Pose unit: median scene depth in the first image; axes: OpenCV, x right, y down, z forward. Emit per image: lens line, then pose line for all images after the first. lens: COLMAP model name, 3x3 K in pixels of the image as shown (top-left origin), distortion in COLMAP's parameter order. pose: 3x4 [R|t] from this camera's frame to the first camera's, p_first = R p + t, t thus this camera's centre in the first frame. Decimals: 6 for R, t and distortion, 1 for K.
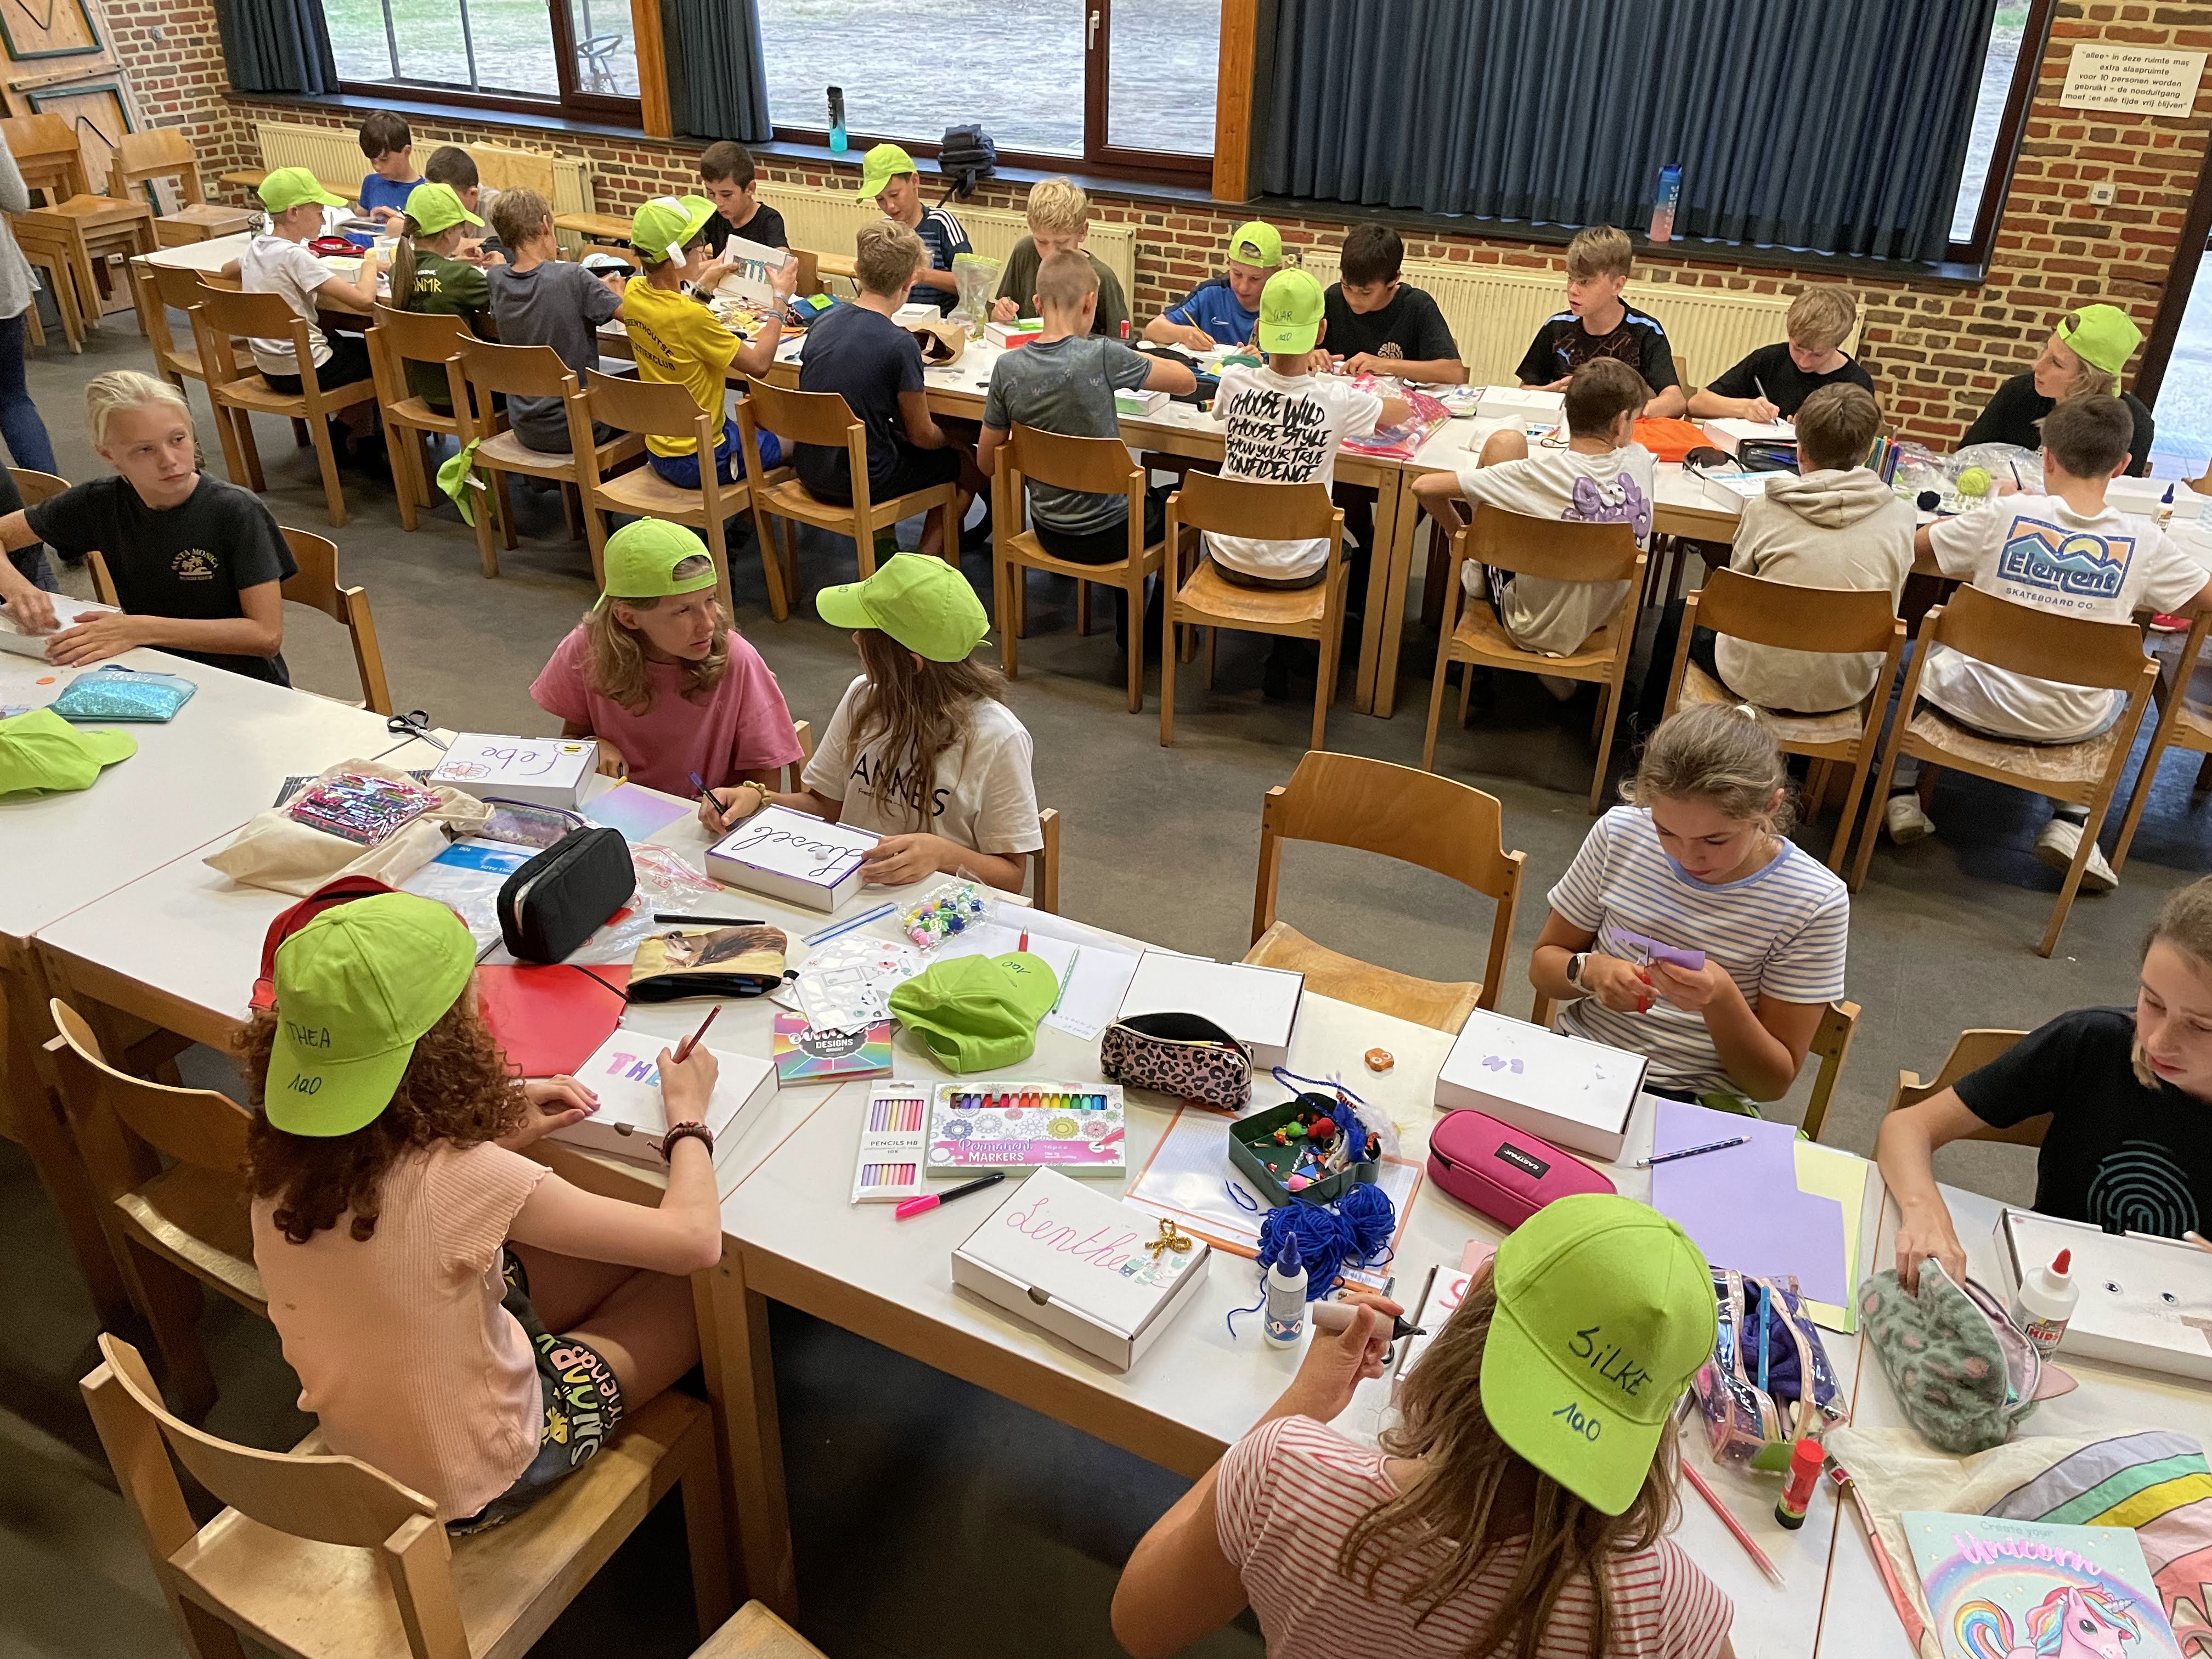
lens RADIAL K [[1680.2, 0, 1118.3], [0, 1680.2, 830.8], [0, 0, 1]] dist [0.081133, -0.109569]
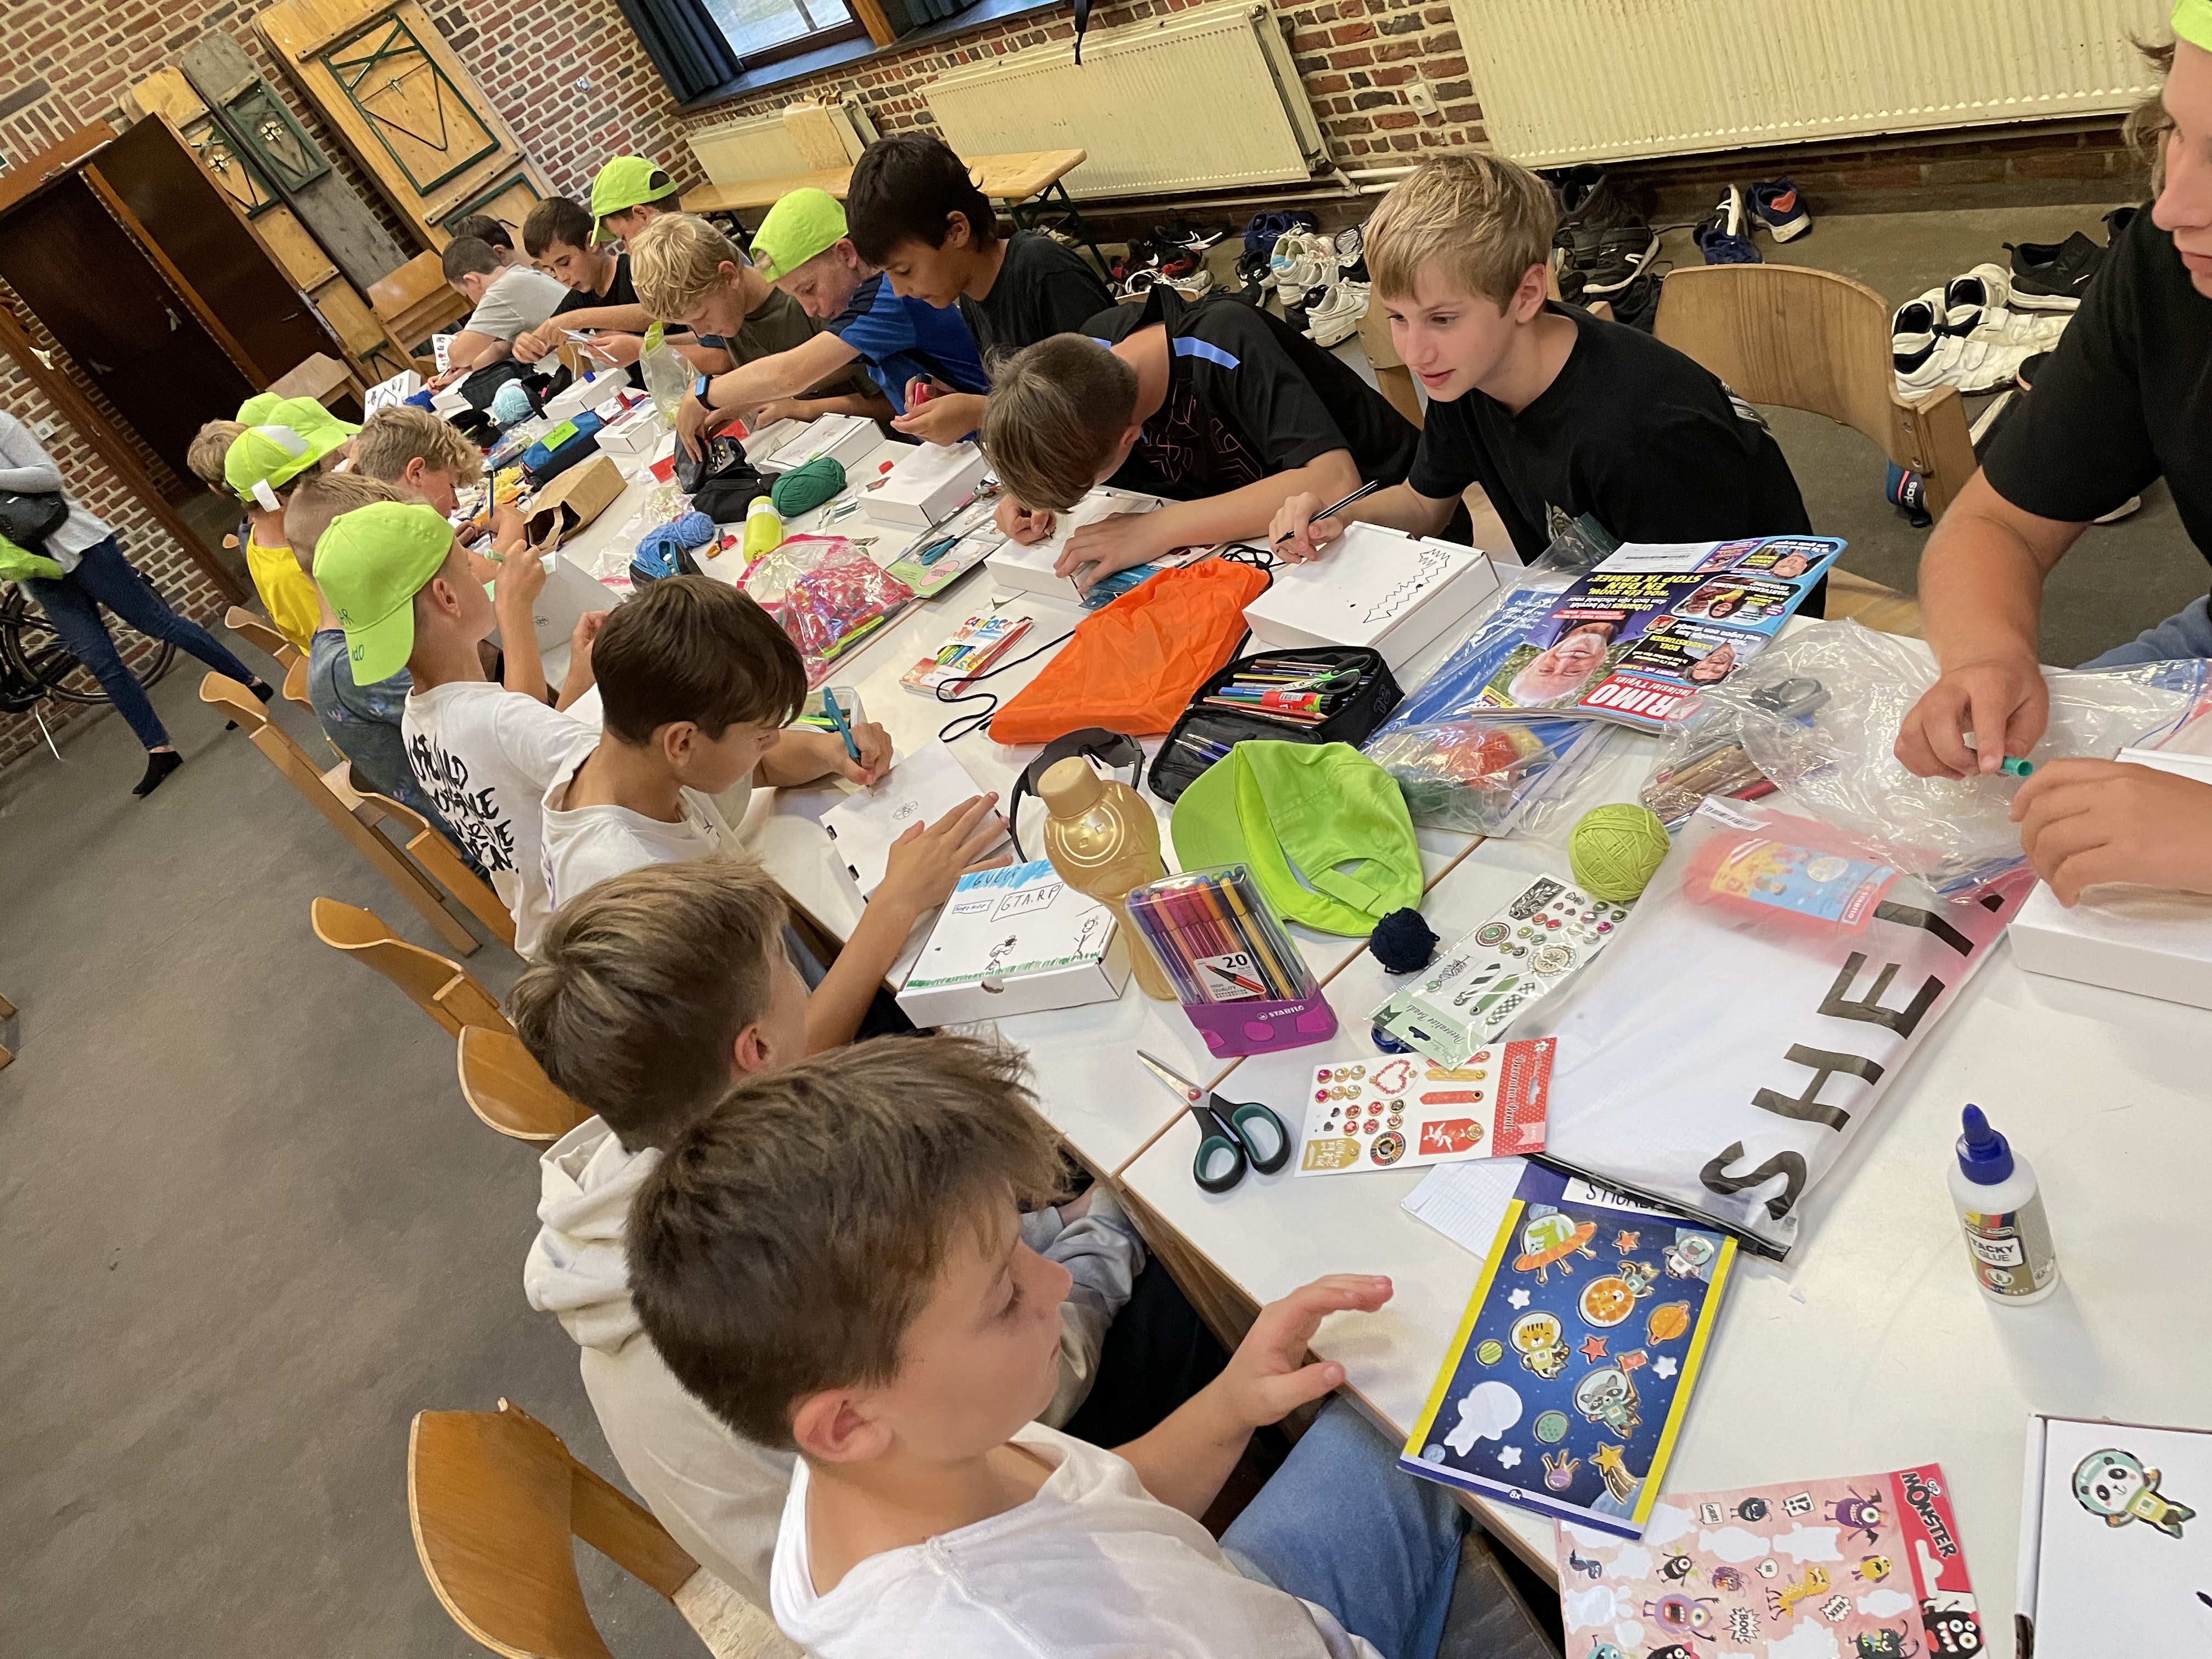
lens RADIAL K [[1680.2, 0, 1101.4], [0, 1680.2, 838.3], [0, 0, 1]] dist [0.081133, -0.109569]
pose [[0.756282, -0.045357, -0.652672, 0.331834], [0.182327, 0.972684, 0.143674, -0.139919], [0.628327, -0.227658, 0.743893, 0.382523]]
